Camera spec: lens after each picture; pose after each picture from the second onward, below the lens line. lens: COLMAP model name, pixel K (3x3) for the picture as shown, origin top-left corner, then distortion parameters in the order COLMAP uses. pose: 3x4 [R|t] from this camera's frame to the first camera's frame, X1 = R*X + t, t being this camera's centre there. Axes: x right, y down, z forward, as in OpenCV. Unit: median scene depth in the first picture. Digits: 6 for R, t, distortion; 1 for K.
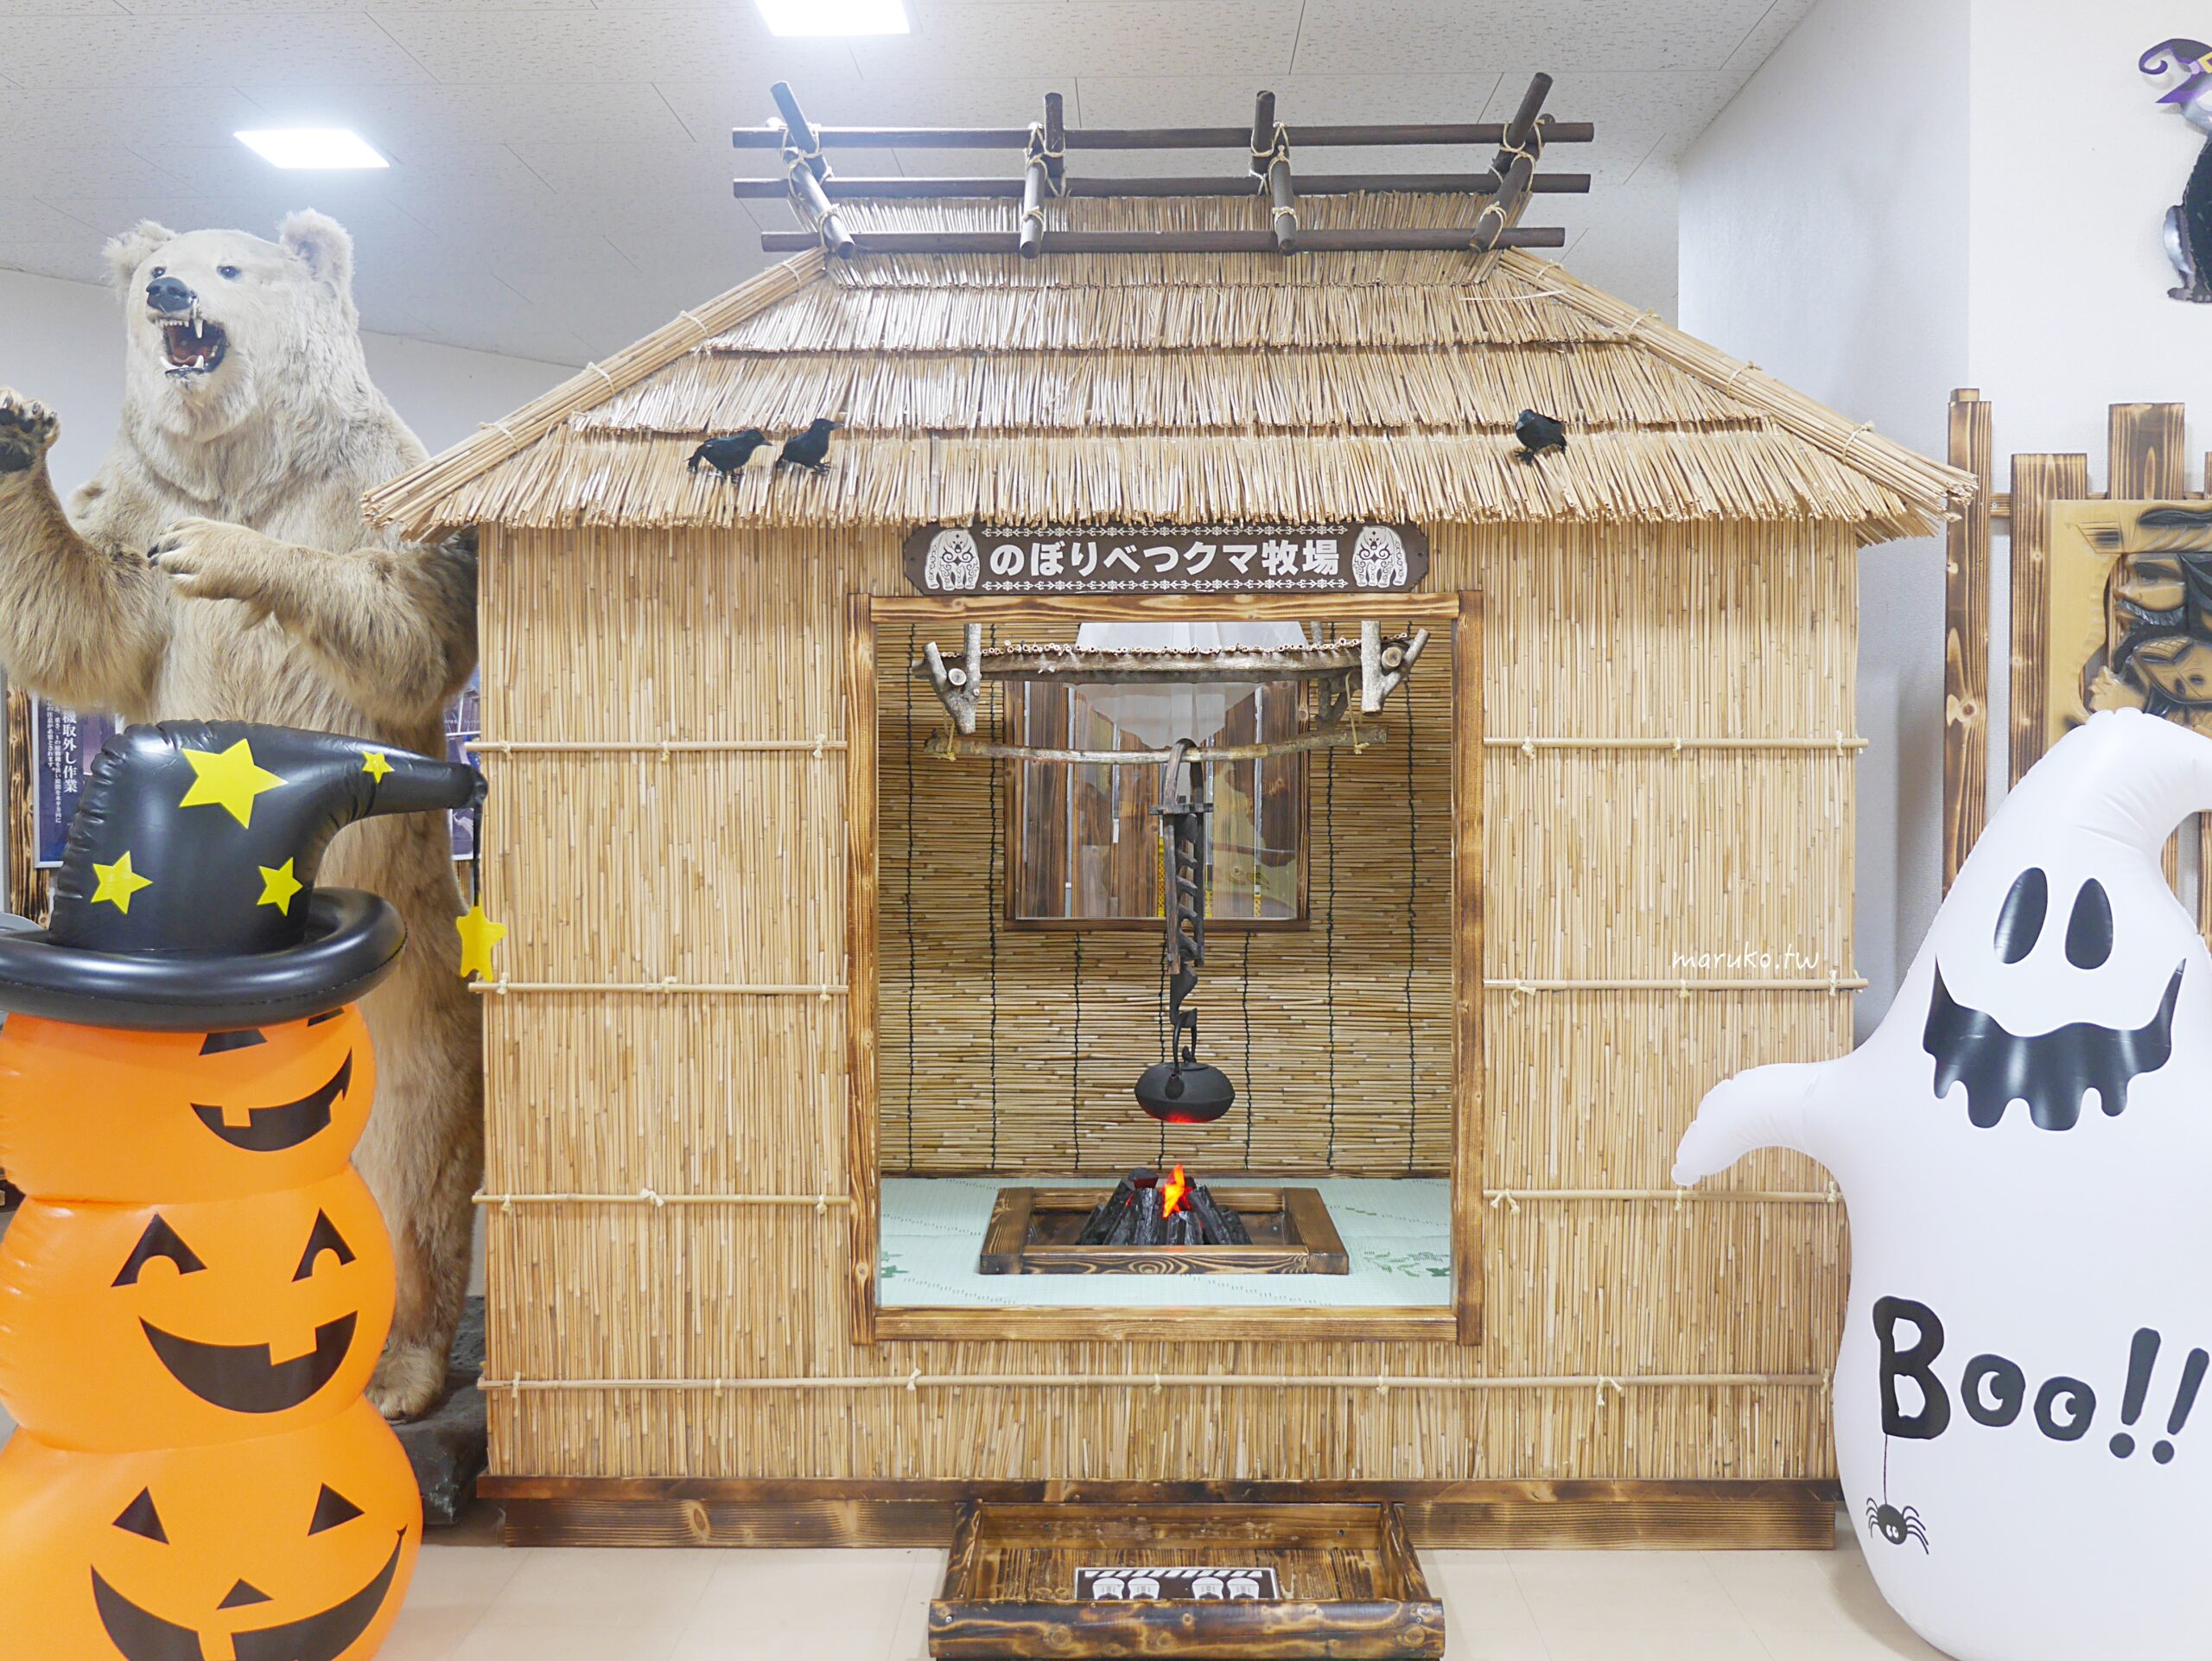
lens RADIAL K [[2180.2, 0, 1105.8], [0, 2180.2, 830.4], [0, 0, 1]] dist [0.004882, 0.000000]
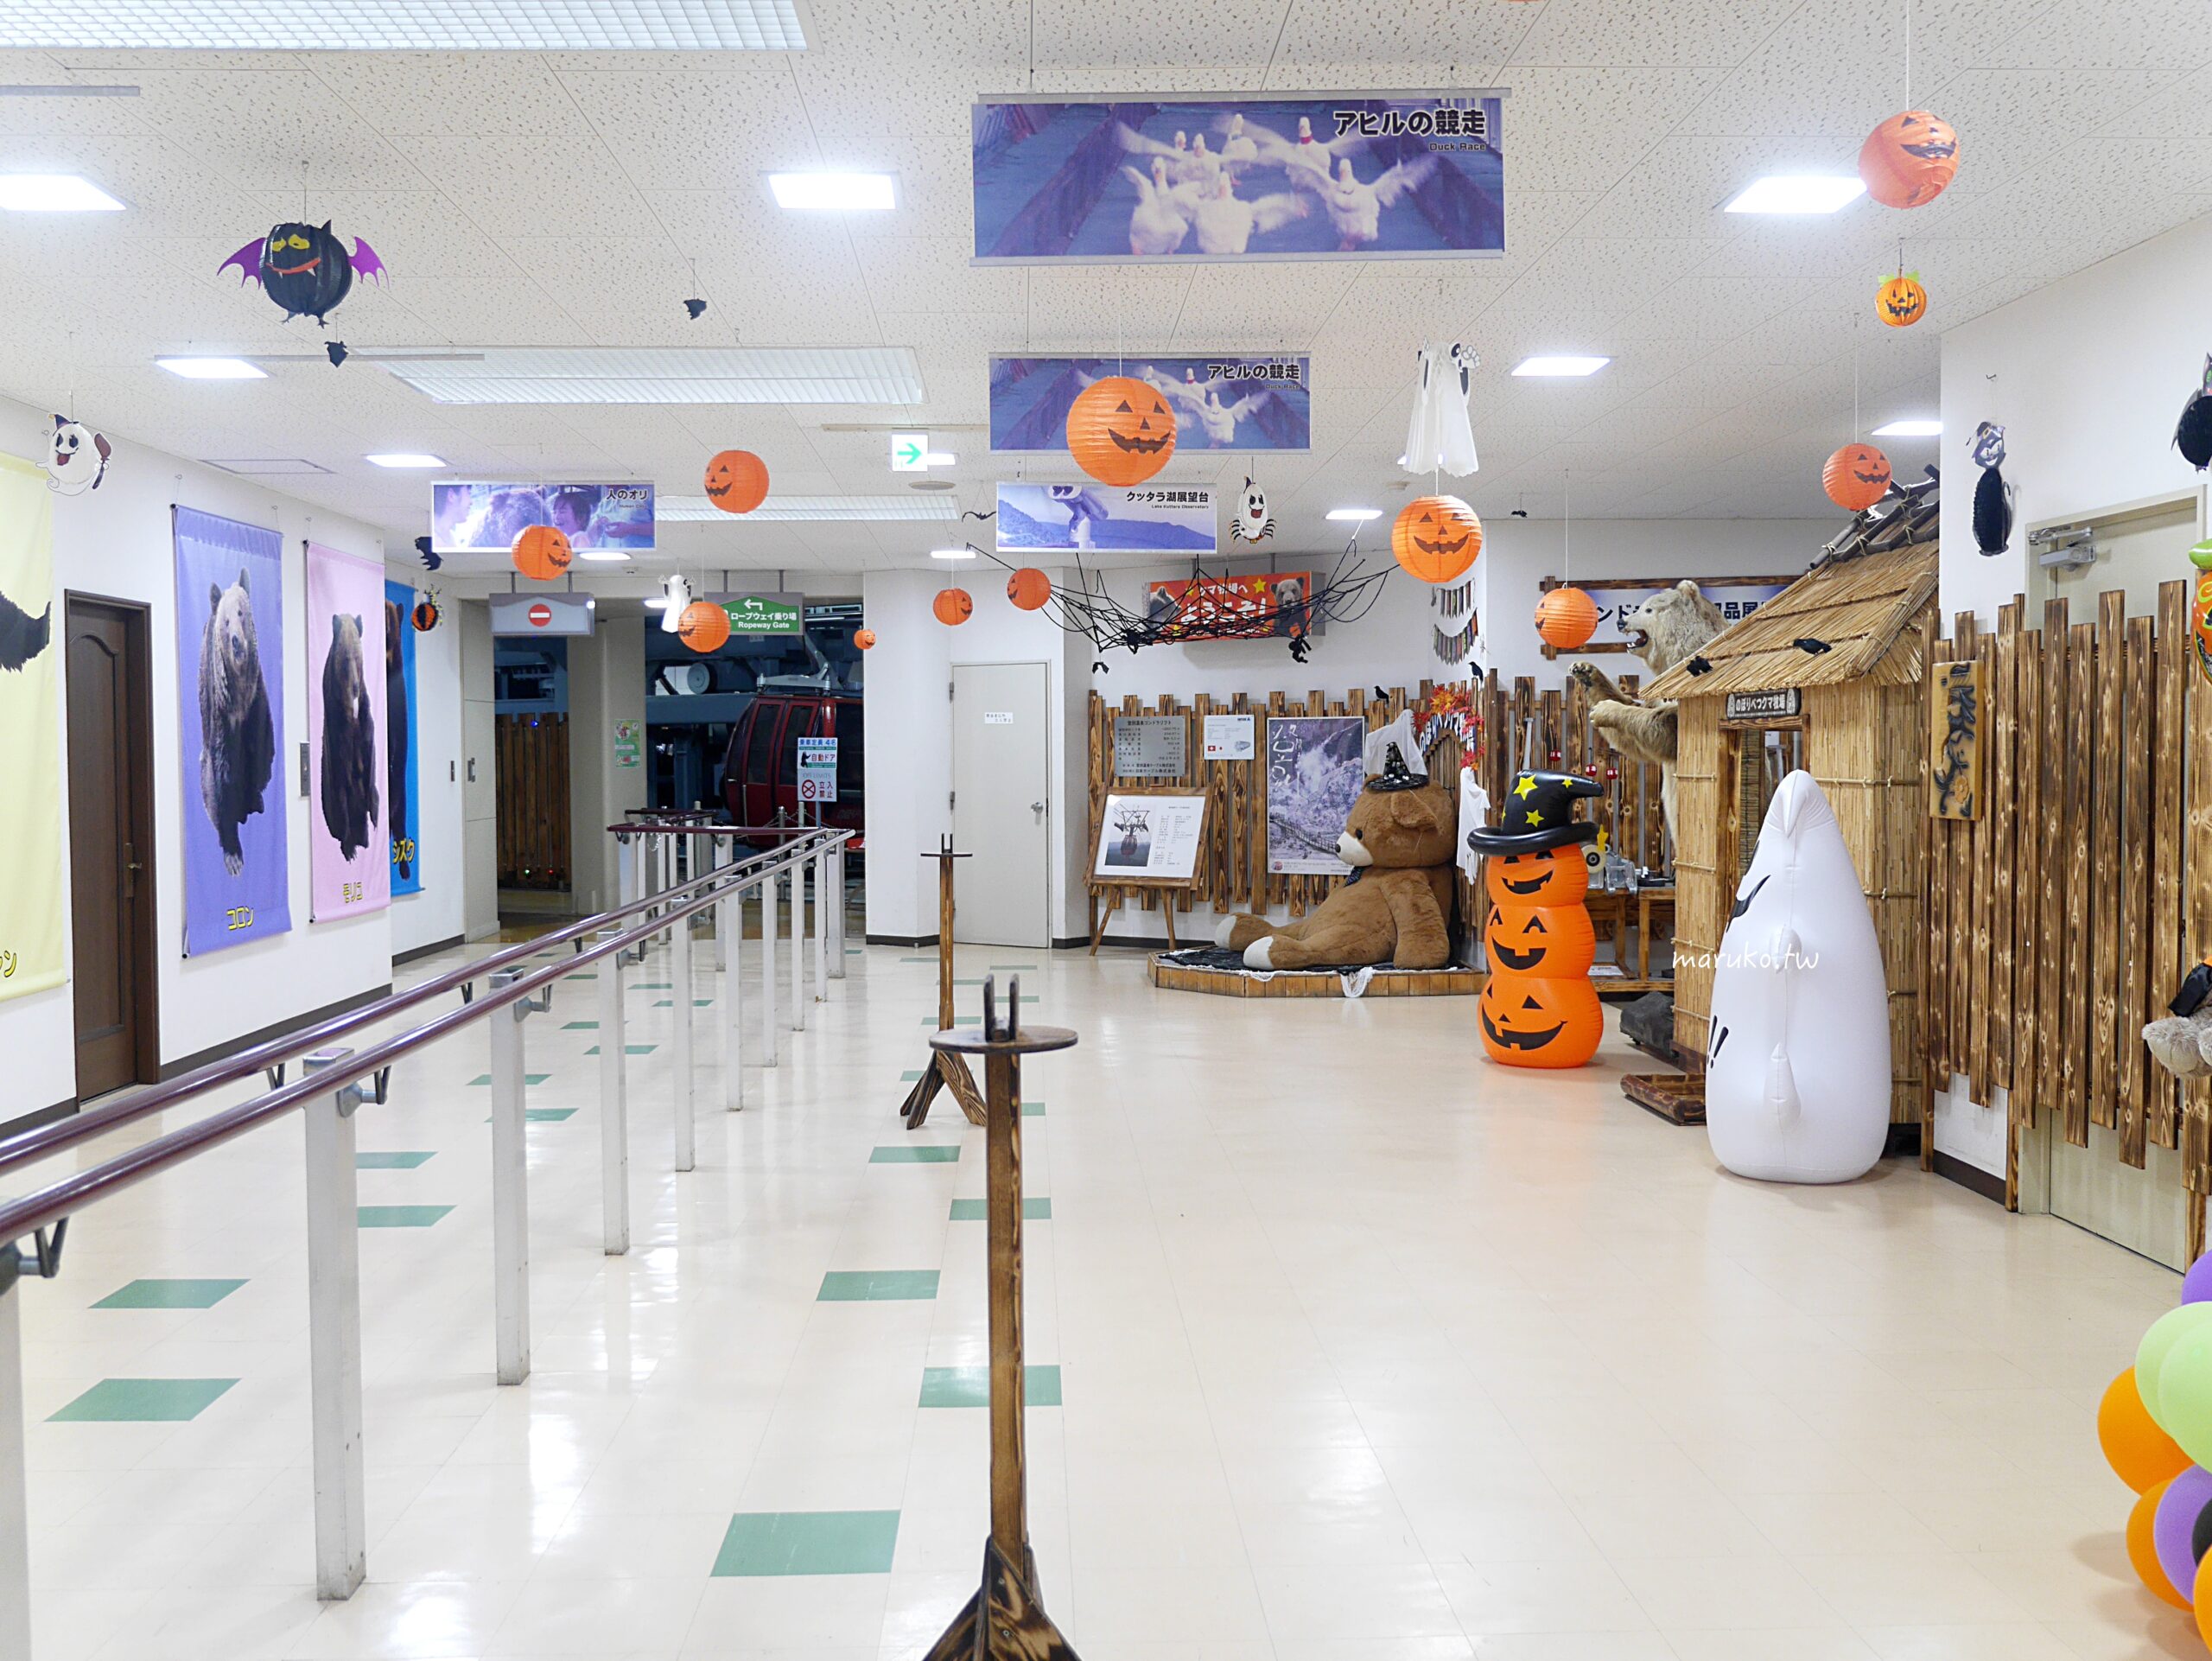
lens RADIAL K [[2180.2, 0, 1104.4], [0, 2180.2, 832.7], [0, 0, 1]] dist [0.004882, 0.000000]
pose [[0.074356, 0.035357, -0.996605, 2.878063], [-0.046342, 0.998414, 0.031963, -0.027078], [0.996154, 0.043808, 0.075877, 0.082057]]
